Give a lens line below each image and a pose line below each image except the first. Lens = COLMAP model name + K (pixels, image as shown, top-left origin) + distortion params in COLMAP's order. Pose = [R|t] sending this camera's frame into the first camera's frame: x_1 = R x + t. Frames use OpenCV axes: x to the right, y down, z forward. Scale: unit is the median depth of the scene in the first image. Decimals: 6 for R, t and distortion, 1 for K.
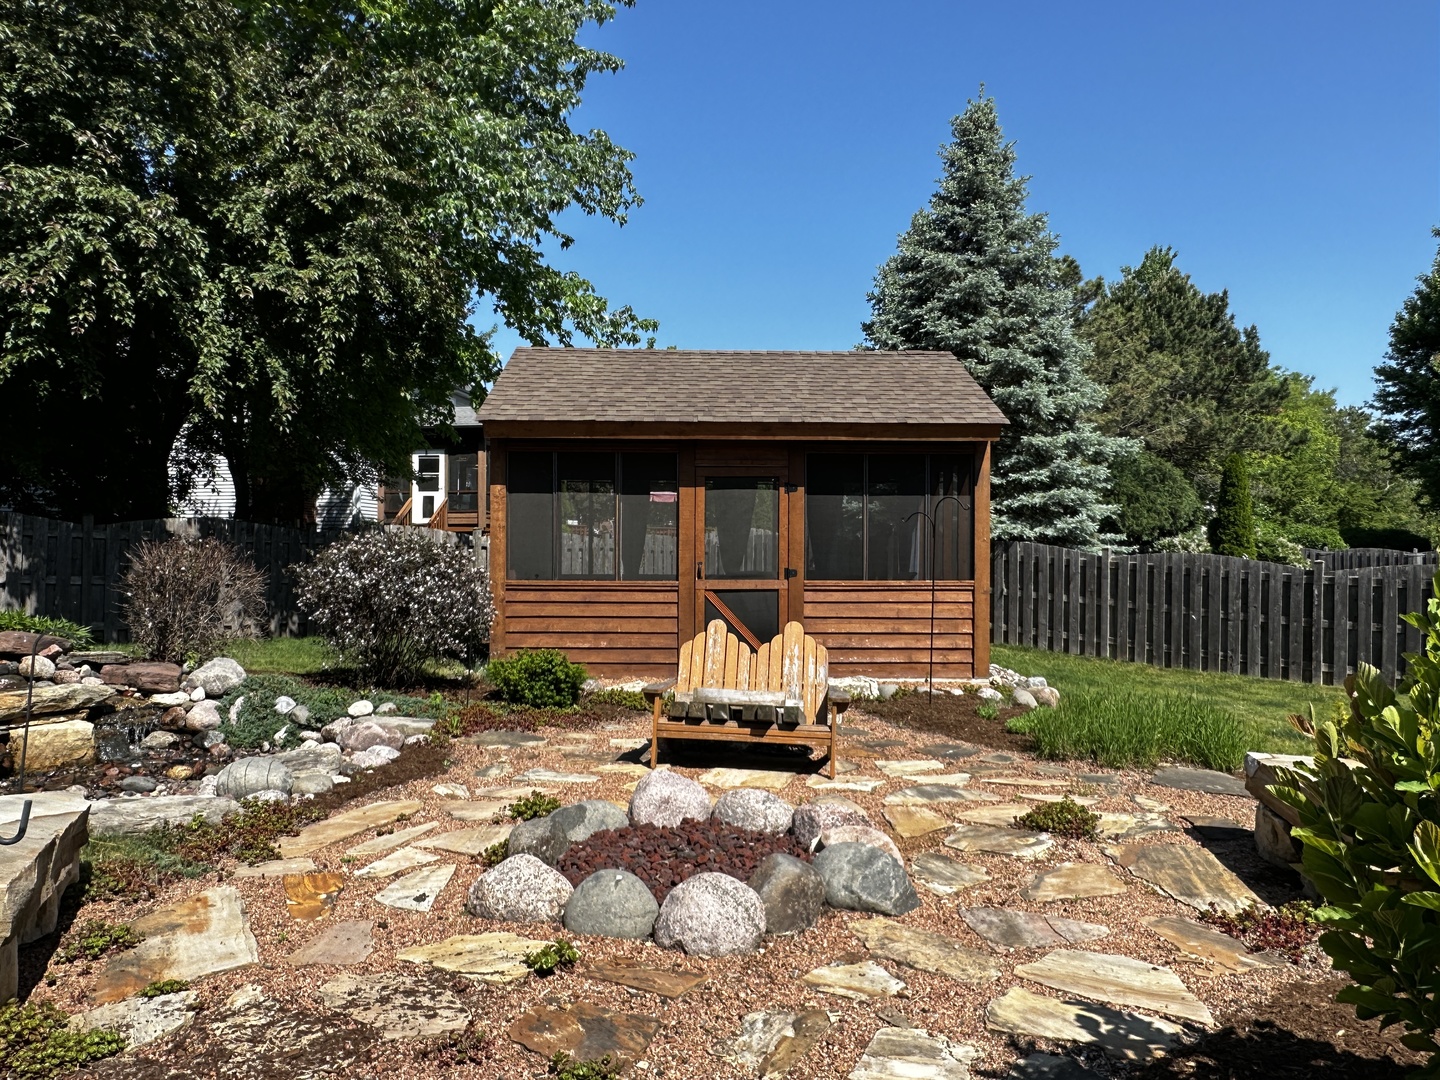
lens RADIAL K [[999.4, 0, 727.4], [0, 999.4, 553.4], [0, 0, 1]] dist [0.000974, -0.003076]
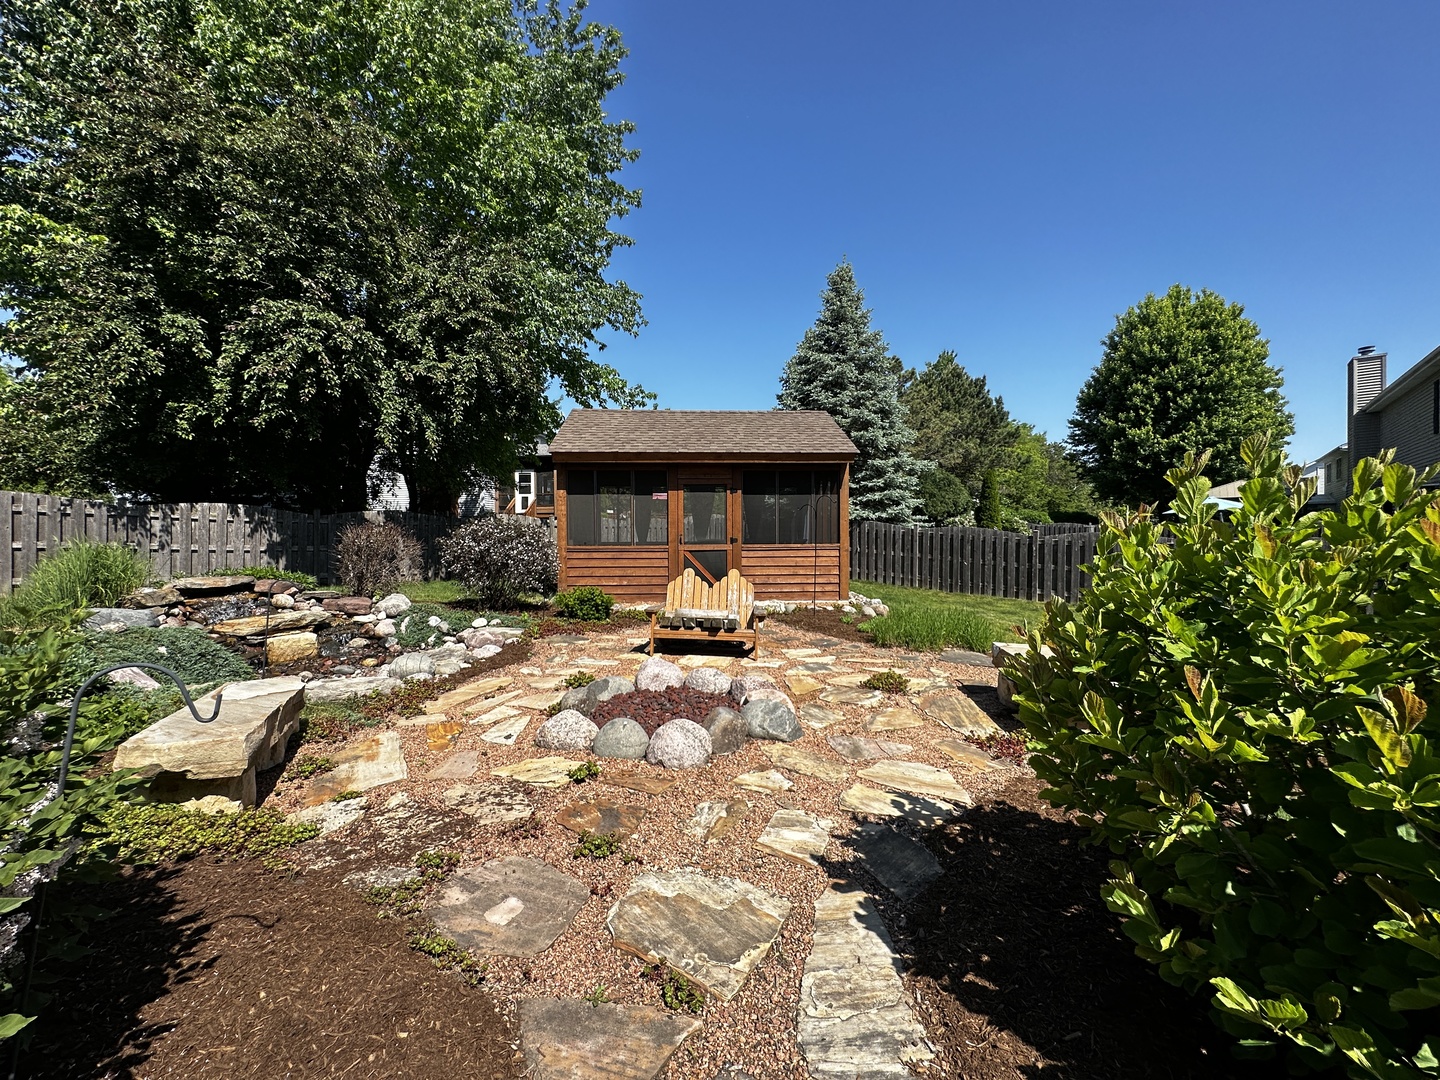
lens RADIAL K [[576.1, 0, 720.0], [0, 576.1, 540.0], [0, 0, 1]] dist [-0.001738, -0.000134]
pose [[0.999475, -0.008967, 0.031131, 0.010192], [0.008347, 0.999765, 0.019989, -0.001193], [-0.031303, -0.019718, 0.999315, 0.012434]]
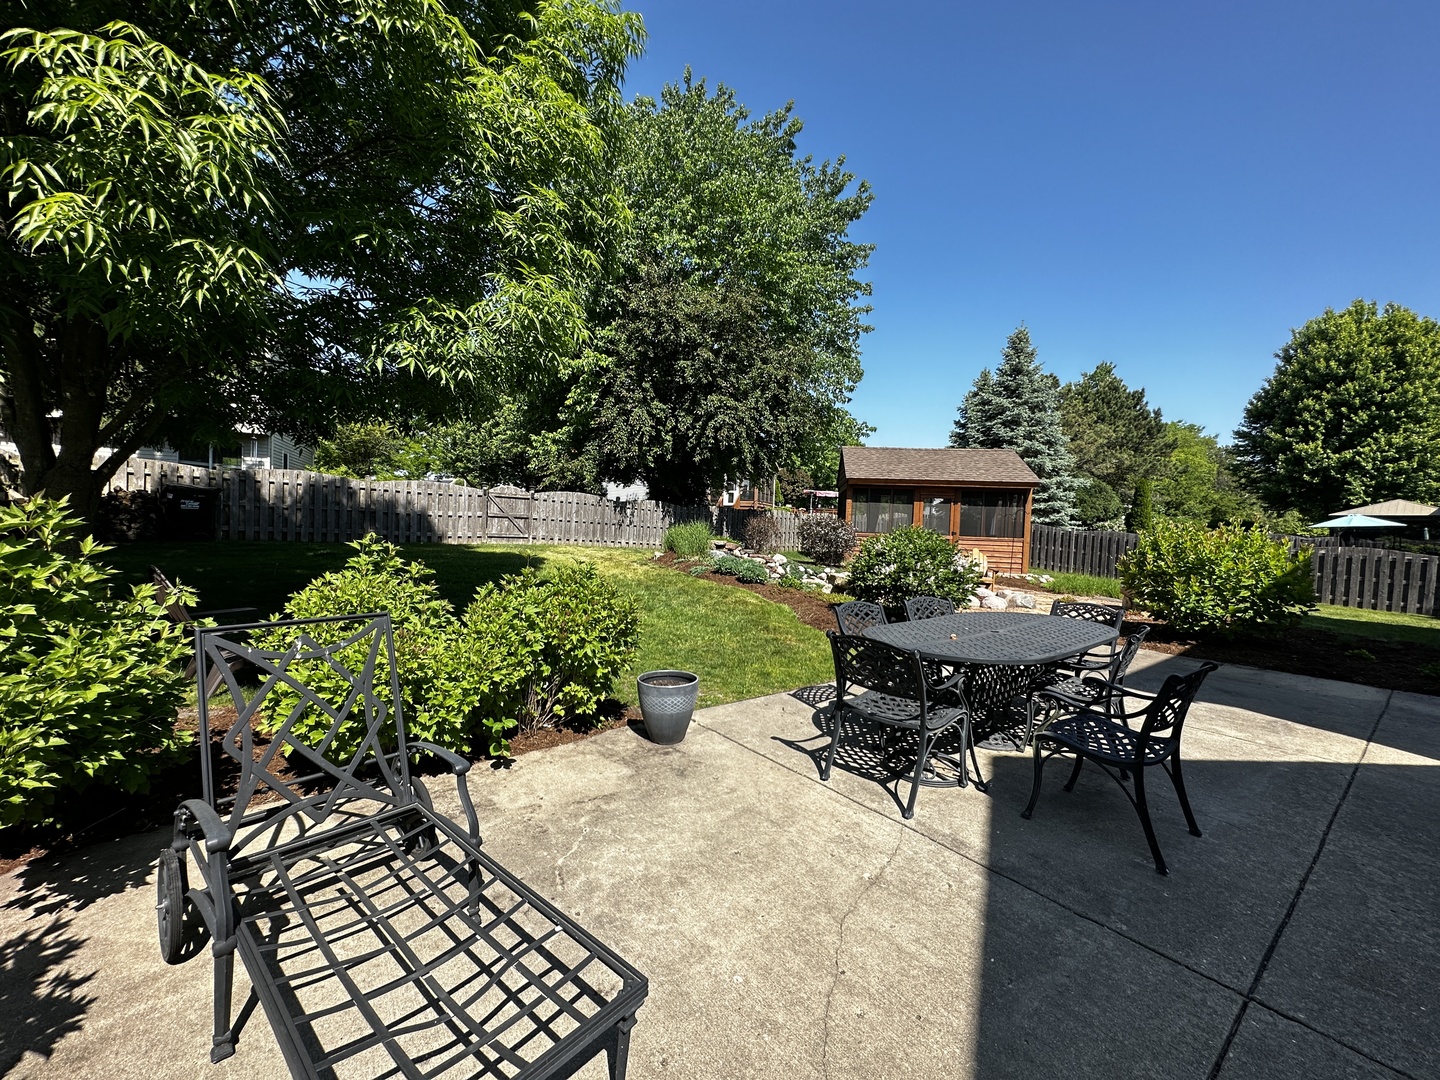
lens RADIAL K [[576.1, 0, 720.0], [0, 576.1, 540.0], [0, 0, 1]] dist [-0.001738, -0.000134]
pose [[0.985174, 0.037062, -0.167506, -0.363523], [-0.031240, 0.998817, 0.037261, -0.001854], [0.168688, -0.031475, 0.985167, -0.820951]]
